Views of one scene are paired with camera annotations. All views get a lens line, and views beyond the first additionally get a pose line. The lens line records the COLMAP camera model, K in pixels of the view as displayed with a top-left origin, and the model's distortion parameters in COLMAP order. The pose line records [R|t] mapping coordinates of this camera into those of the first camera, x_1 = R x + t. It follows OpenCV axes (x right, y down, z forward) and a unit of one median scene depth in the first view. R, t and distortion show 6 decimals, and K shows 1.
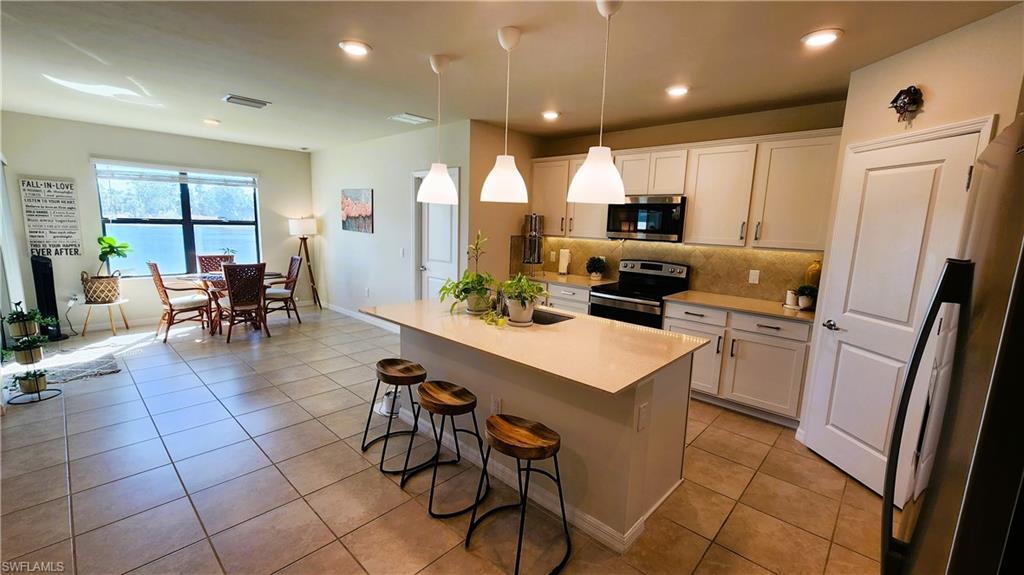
lens RADIAL K [[423.8, 0, 506.8], [0, 423.8, 290.6], [0, 0, 1]] dist [0.000214, 0.000215]
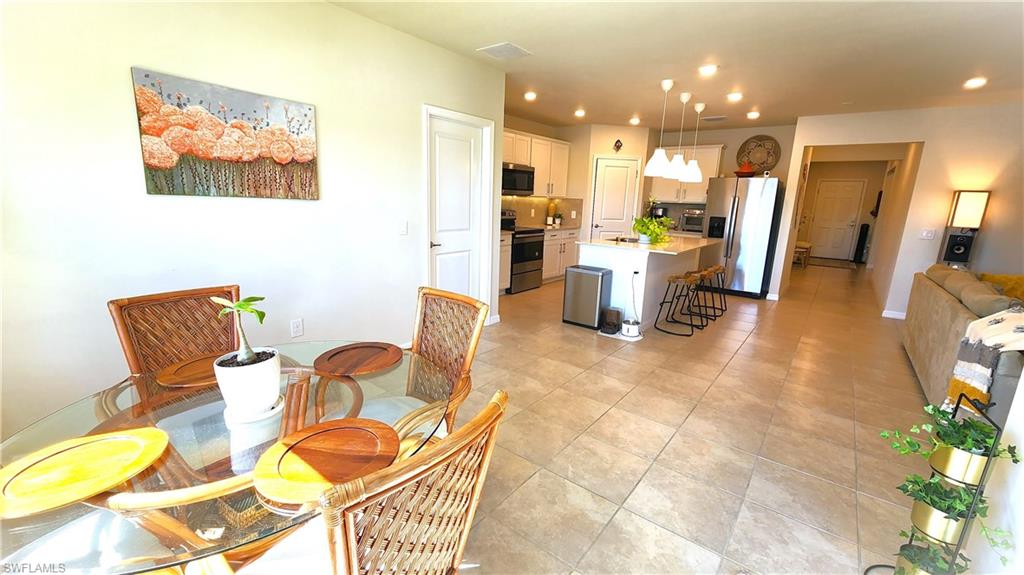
lens RADIAL K [[420.6, 0, 512.0], [0, 420.6, 287.5], [0, 0, 1]] dist [-0.000249, 0.000264]
pose [[-0.097969, -0.247115, 0.964021, -1.159711], [0.123436, 0.958183, 0.258163, -0.189123], [-0.987505, 0.144287, -0.063369, 1.148172]]
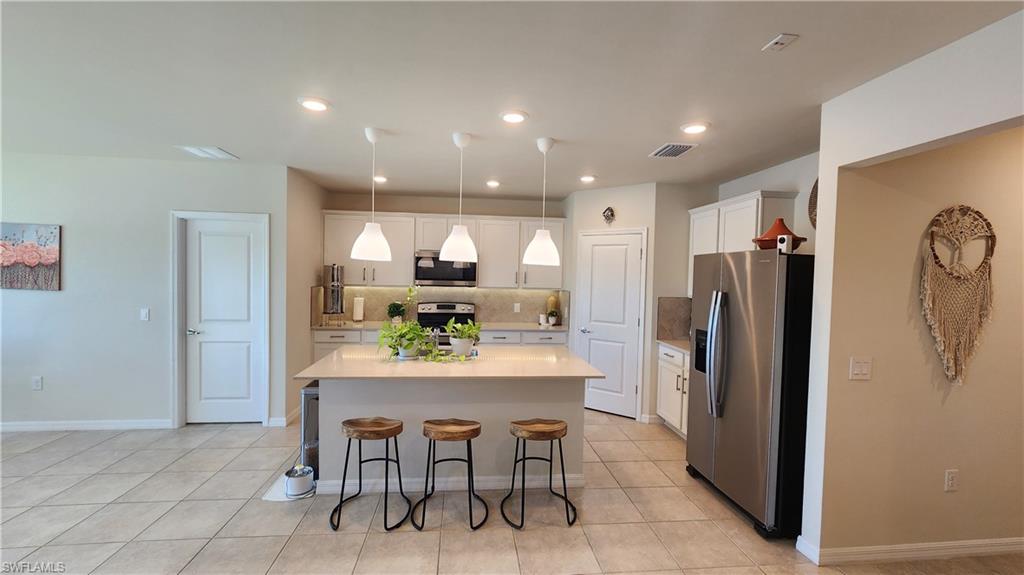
lens RADIAL K [[420.6, 0, 512.0], [0, 420.6, 287.5], [0, 0, 1]] dist [-0.000249, 0.000264]
pose [[0.648078, -0.040333, 0.760505, -0.499097], [0.120390, 0.991466, -0.050012, -0.029106], [-0.751998, 0.123969, 0.647403, 0.047985]]
